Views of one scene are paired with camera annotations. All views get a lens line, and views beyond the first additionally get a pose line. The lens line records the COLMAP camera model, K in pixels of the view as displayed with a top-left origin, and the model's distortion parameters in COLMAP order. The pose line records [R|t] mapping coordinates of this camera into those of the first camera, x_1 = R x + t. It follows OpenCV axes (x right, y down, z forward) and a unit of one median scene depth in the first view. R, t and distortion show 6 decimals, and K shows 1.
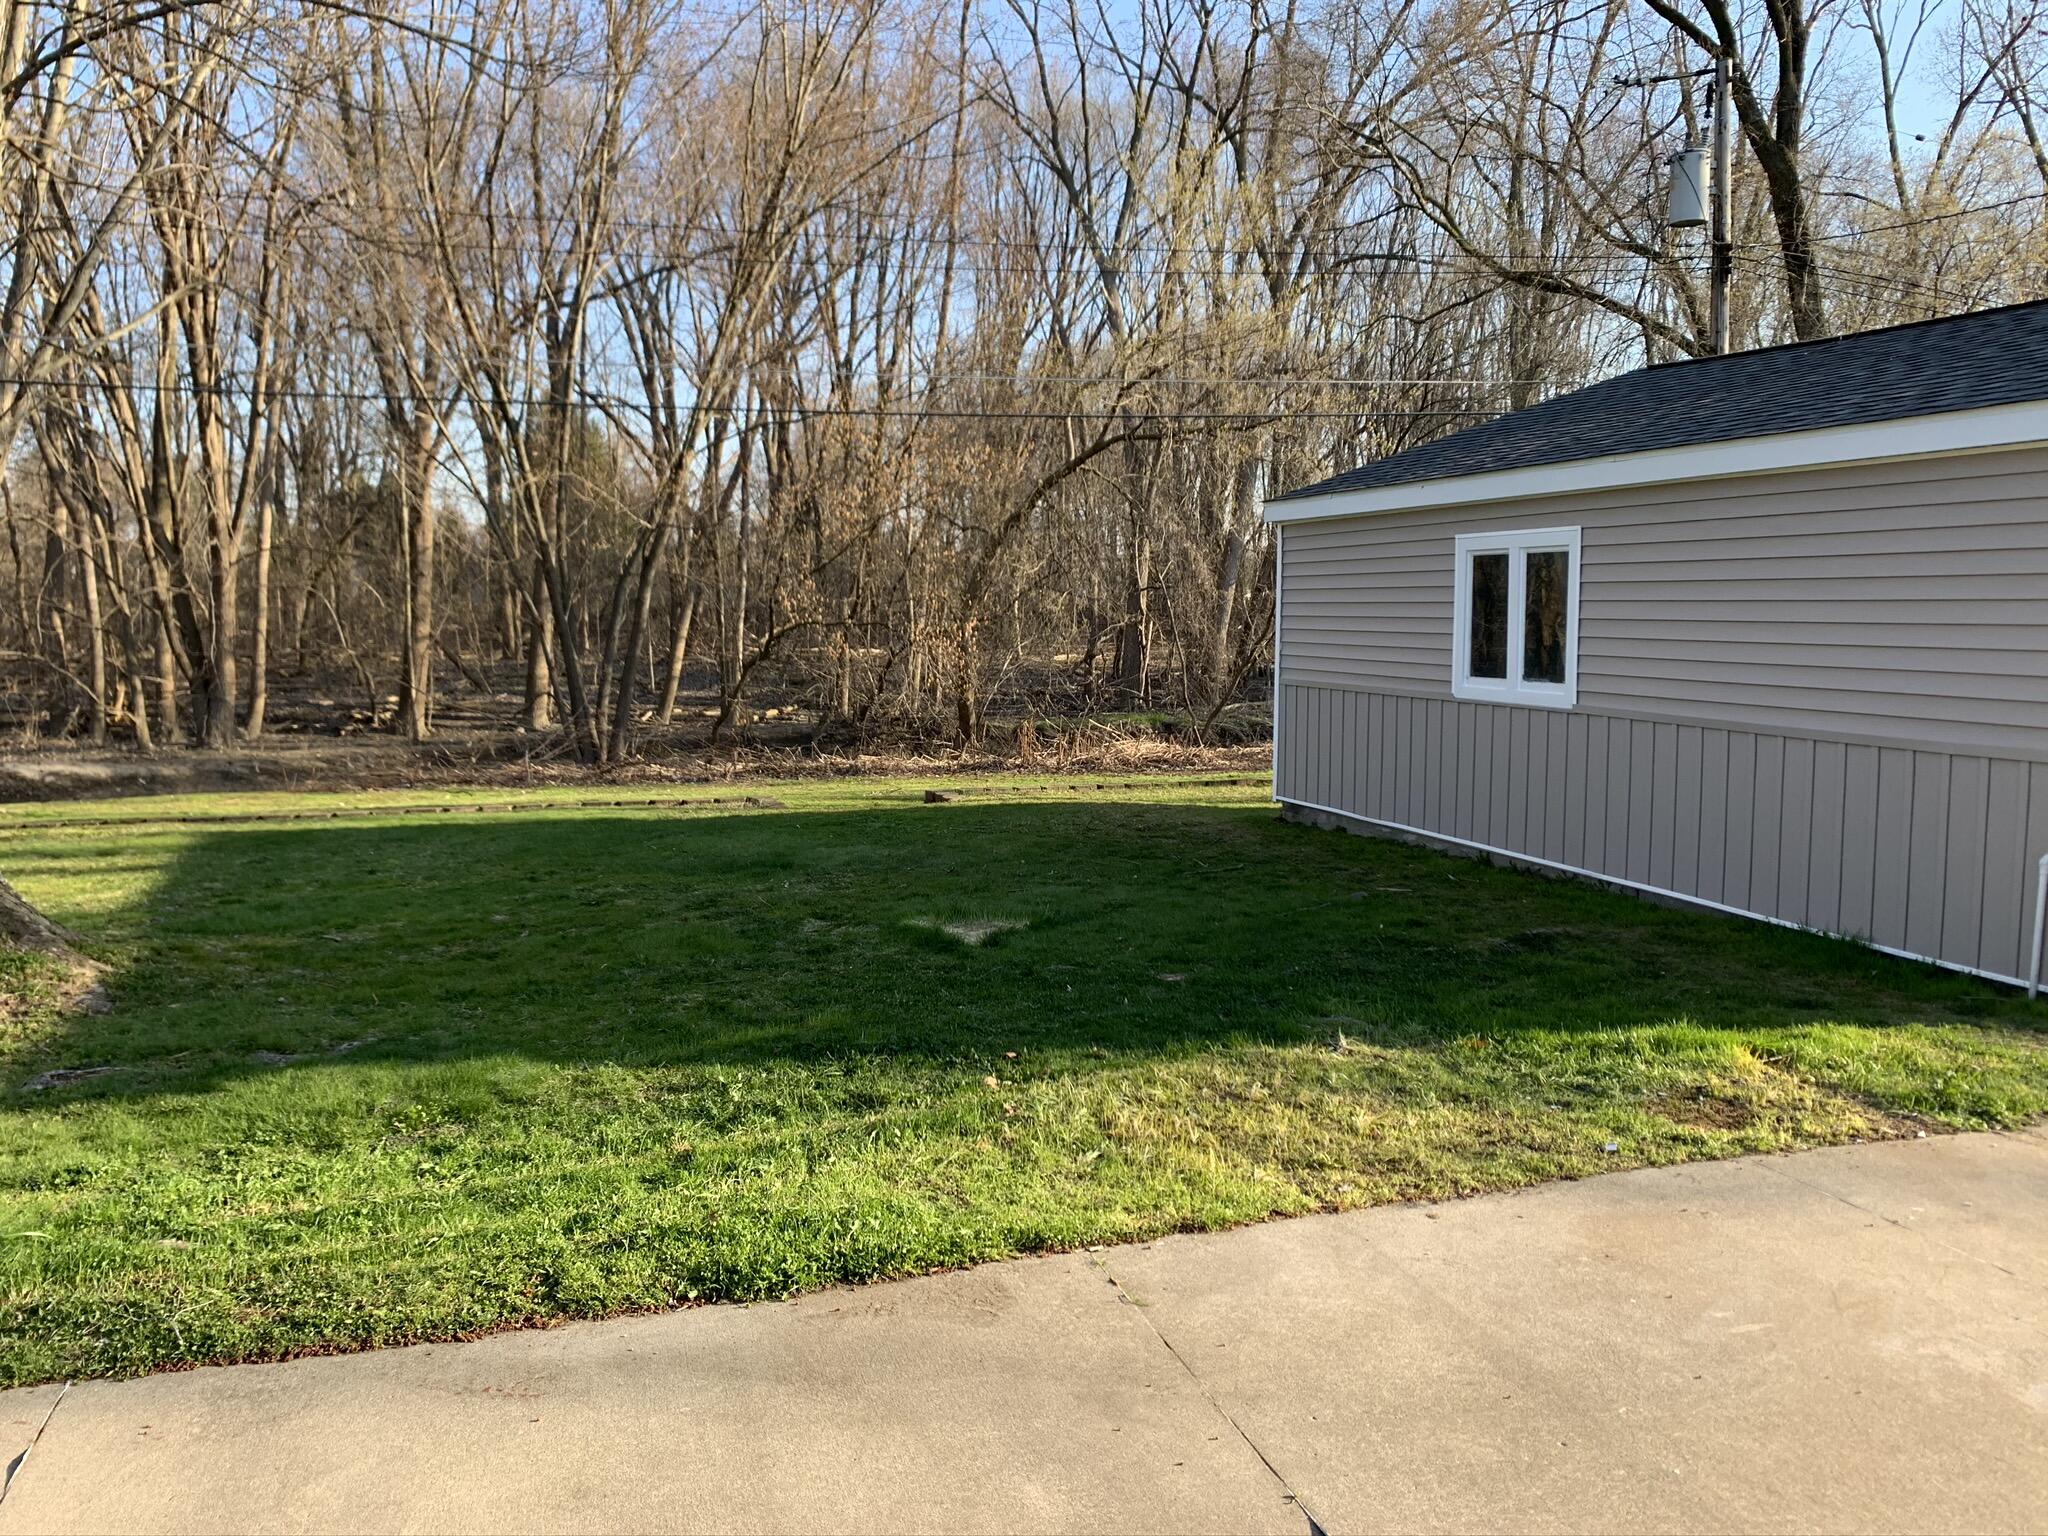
lens RADIAL K [[1555.1, 0, 1024.7], [0, 1555.1, 766.8], [0, 0, 1]] dist [0.018574, -0.009236]
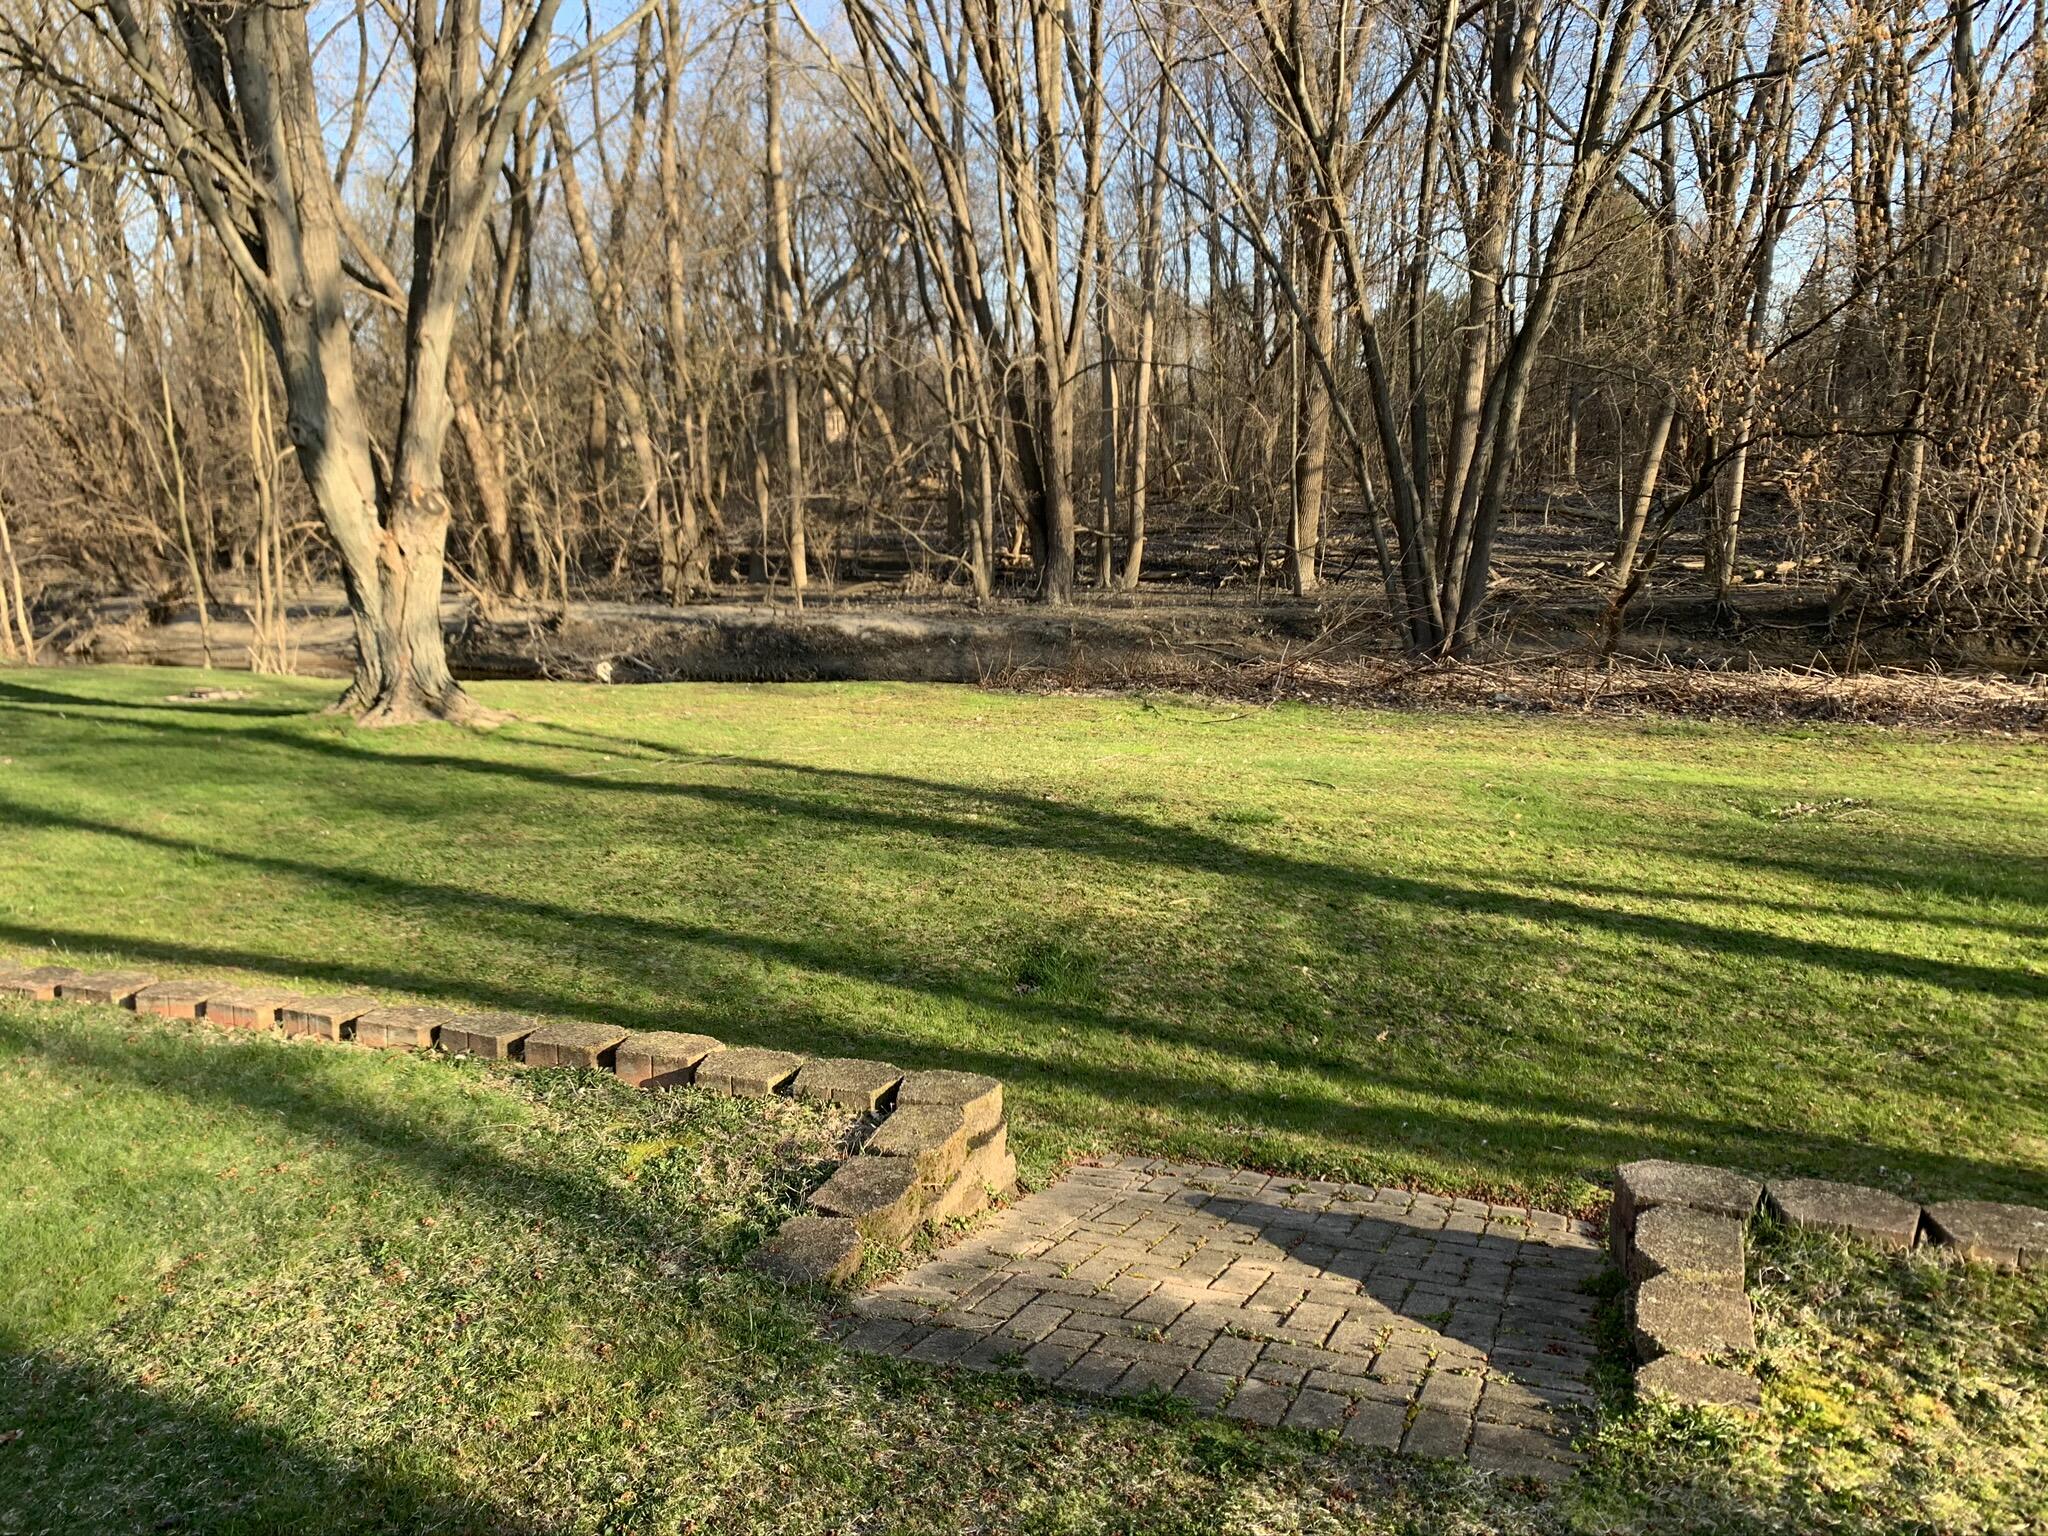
lens RADIAL K [[1559.9, 0, 1020.2], [0, 1559.9, 755.8], [0, 0, 1]] dist [0.193817, -0.484837]
pose [[0.793470, 0.097416, -0.600762, 0.004146], [-0.034992, 0.992776, 0.114766, -0.027249], [0.607603, -0.070042, 0.791147, 0.292525]]
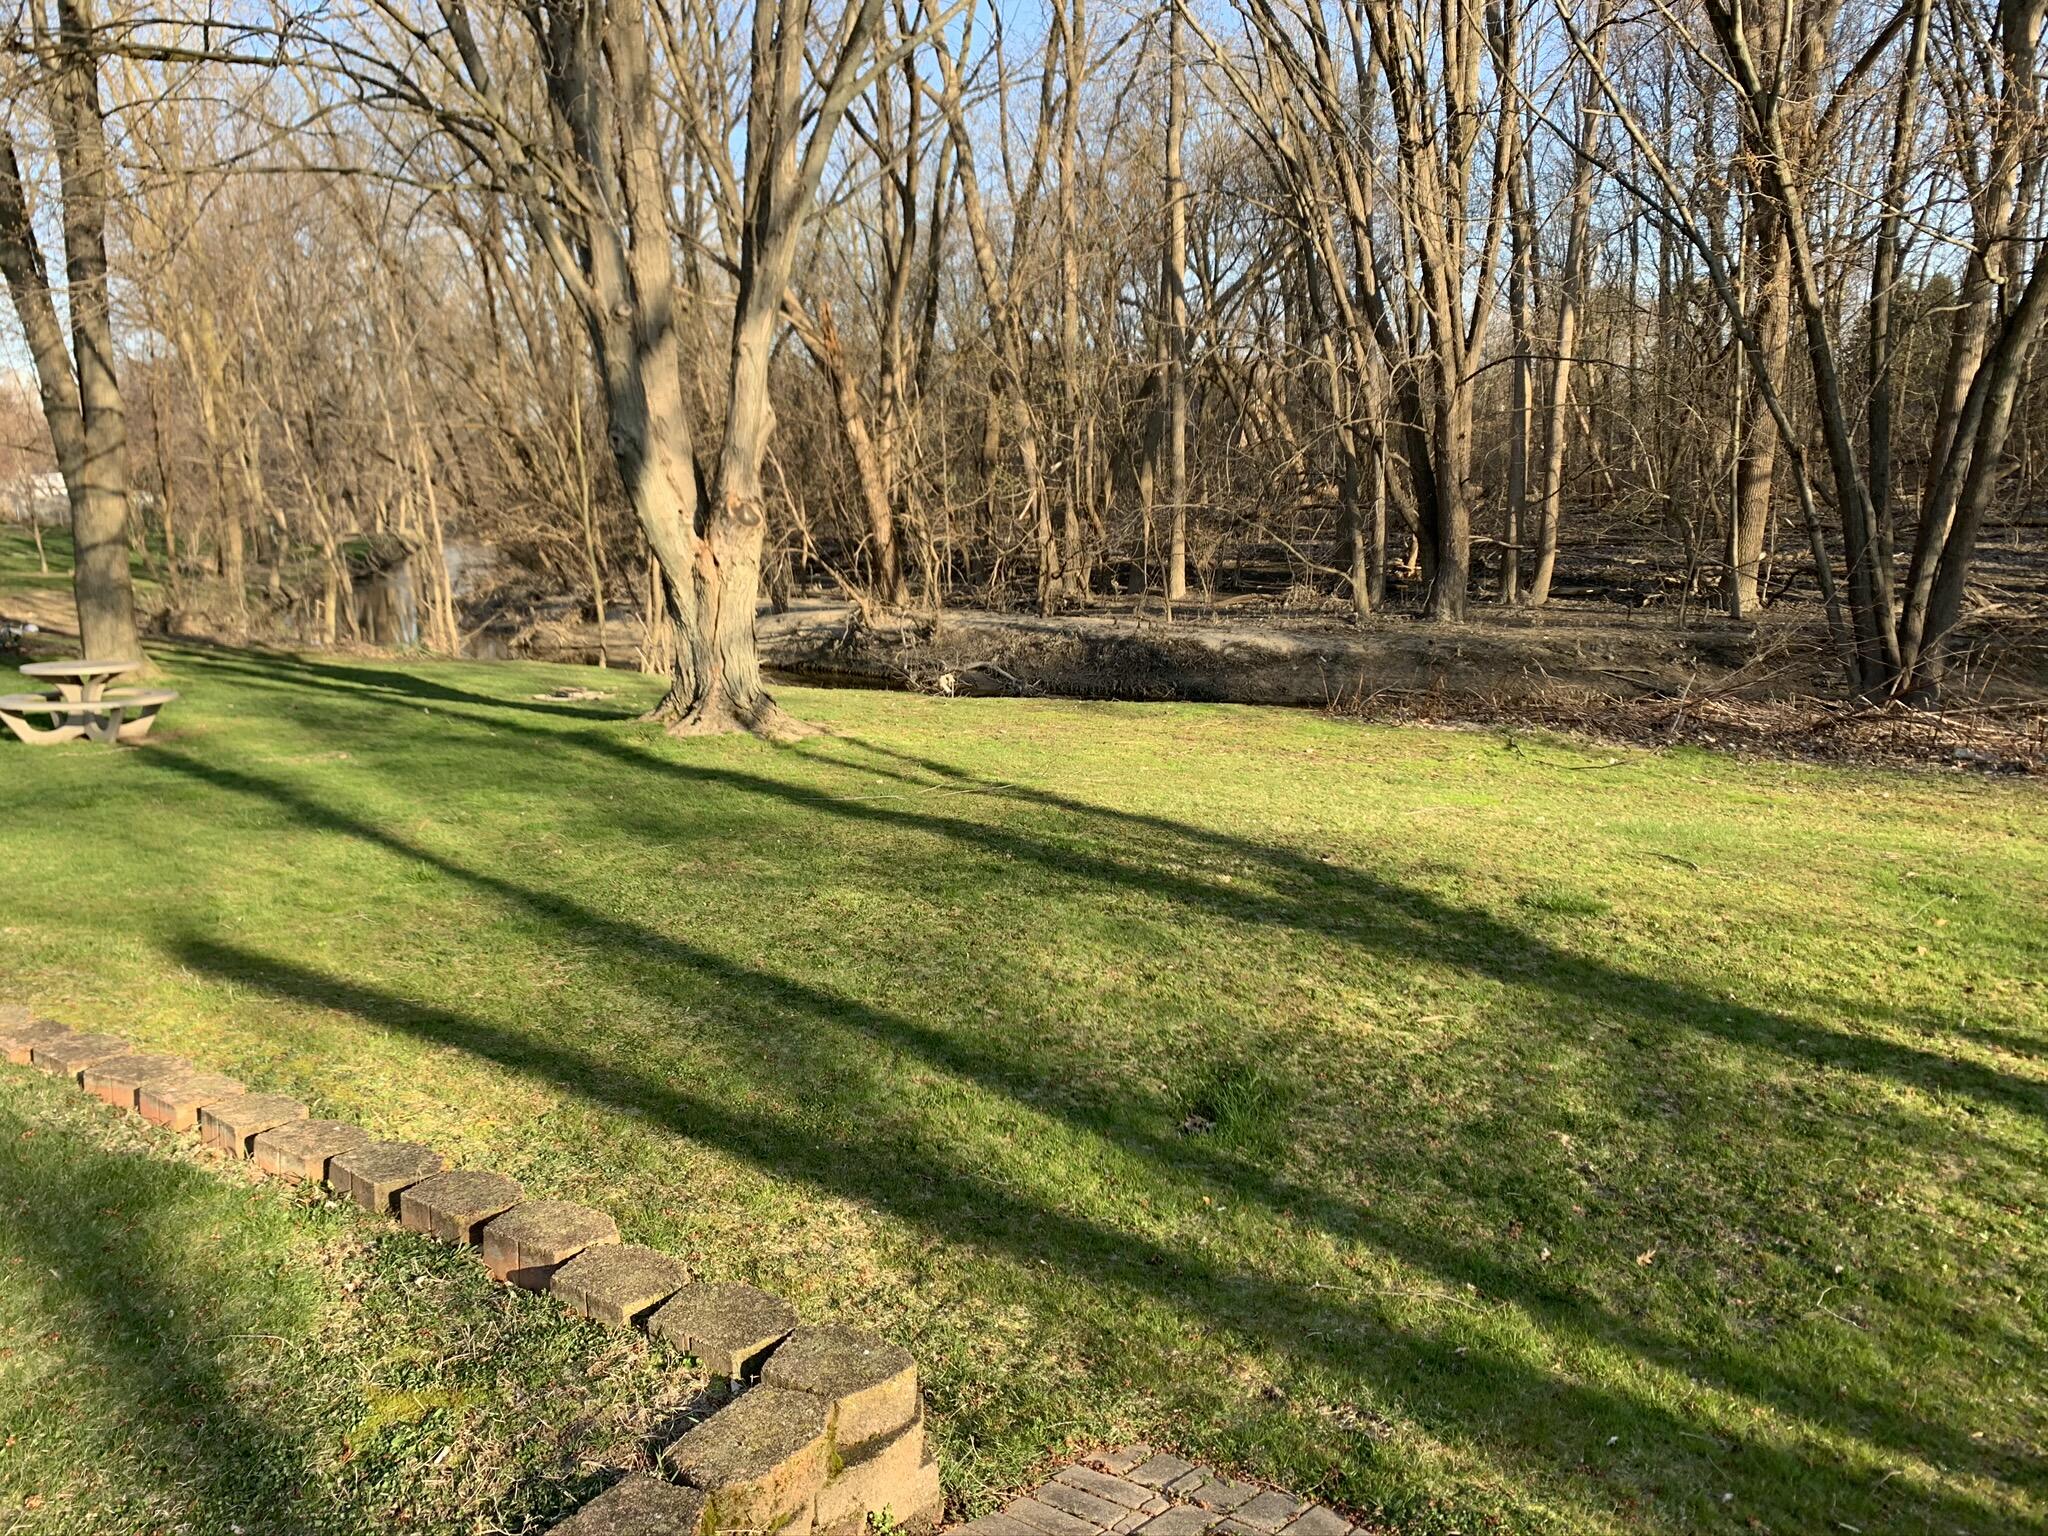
lens RADIAL K [[1555.1, 0, 1024.7], [0, 1555.1, 766.8], [0, 0, 1]] dist [0.018574, -0.009236]
pose [[0.601531, 0.133238, -0.787660, -0.004155], [-0.049885, 0.990334, 0.129425, -0.030789], [0.797290, -0.038560, 0.602363, 0.348206]]
